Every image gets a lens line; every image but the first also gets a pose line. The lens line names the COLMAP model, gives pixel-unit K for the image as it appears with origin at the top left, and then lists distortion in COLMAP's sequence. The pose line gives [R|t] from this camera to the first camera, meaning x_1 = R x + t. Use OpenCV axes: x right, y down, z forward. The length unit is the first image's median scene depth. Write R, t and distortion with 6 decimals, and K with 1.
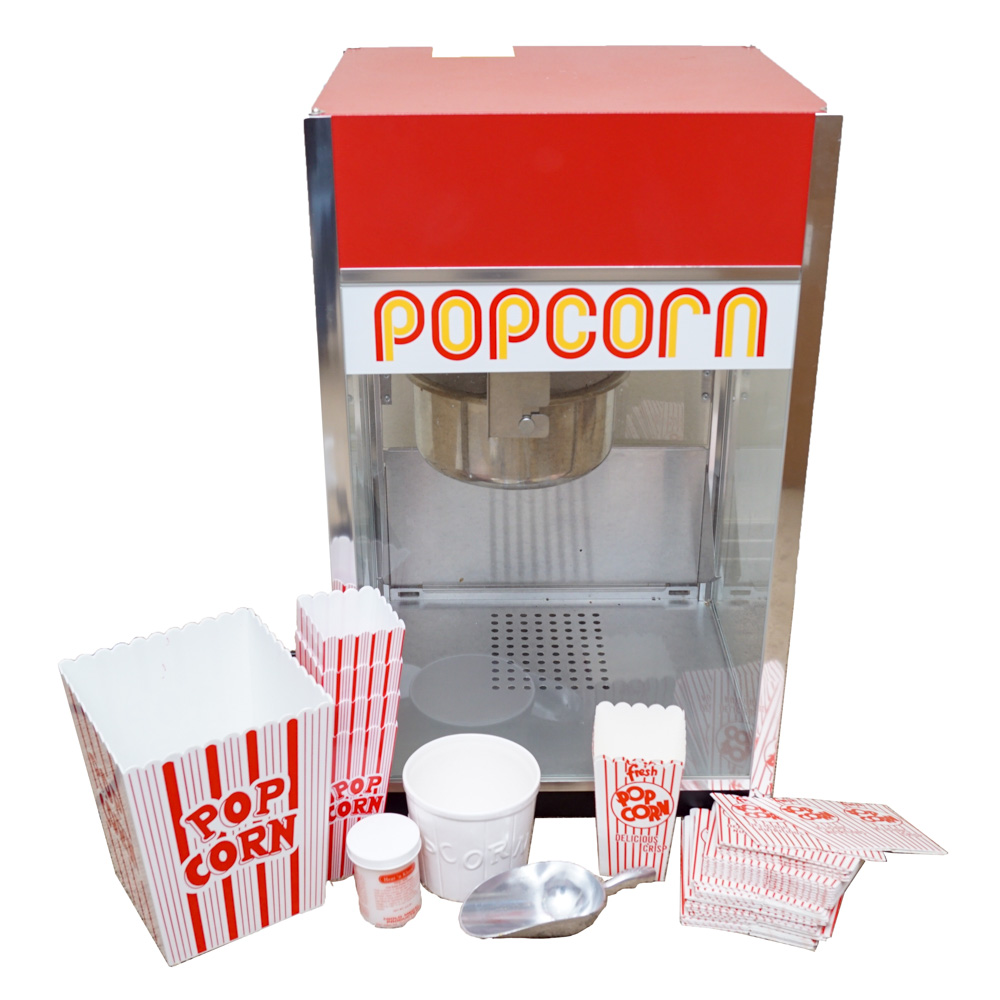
lens RADIAL K [[1471.6, 0, 500.0], [0, 1471.6, 500.0], [0, 0, 1]] dist [-0.003615, 0.004008]
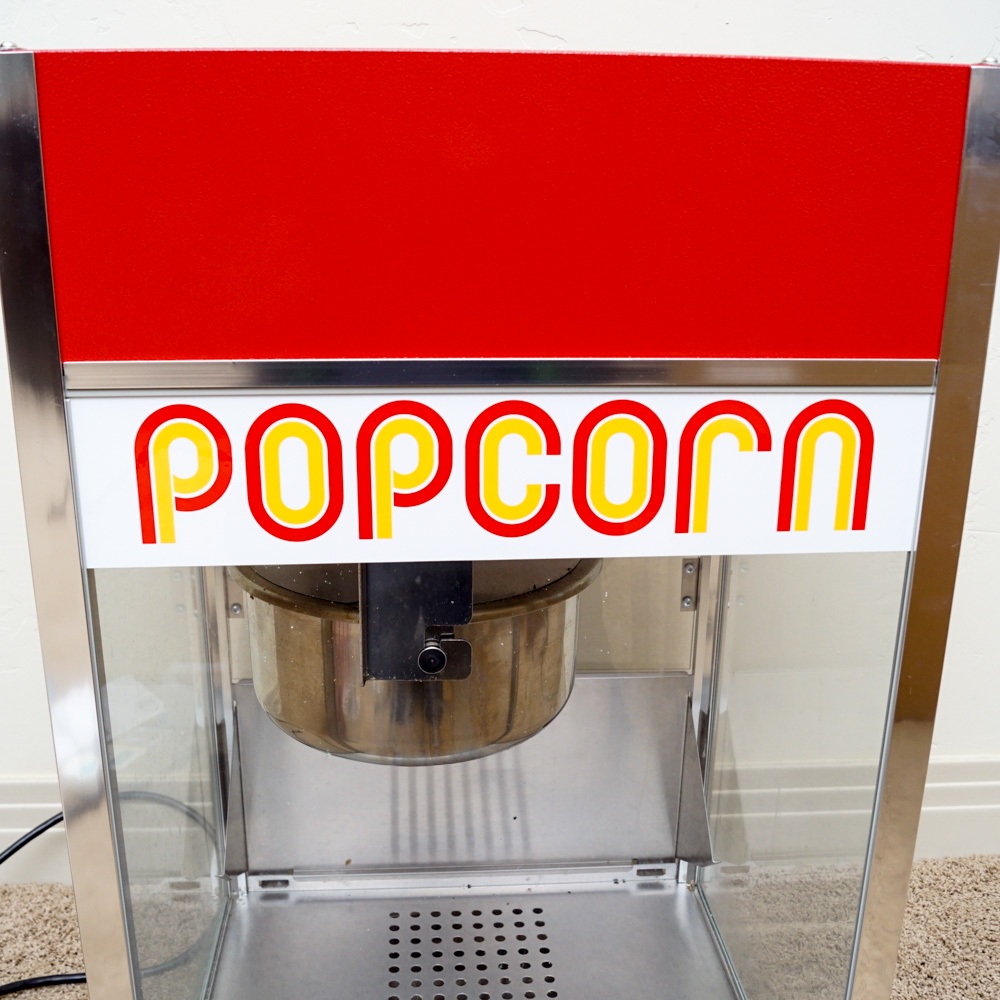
lens RADIAL K [[1142.1, 0, 500.0], [0, 1142.1, 500.0], [0, 0, 1]] dist [-0.085176, -0.059325]
pose [[0.997855, -0.004700, 0.065287, 0.015546], [0.014915, 0.987506, -0.156877, -0.040985], [-0.063734, 0.157514, 0.985458, 0.546140]]
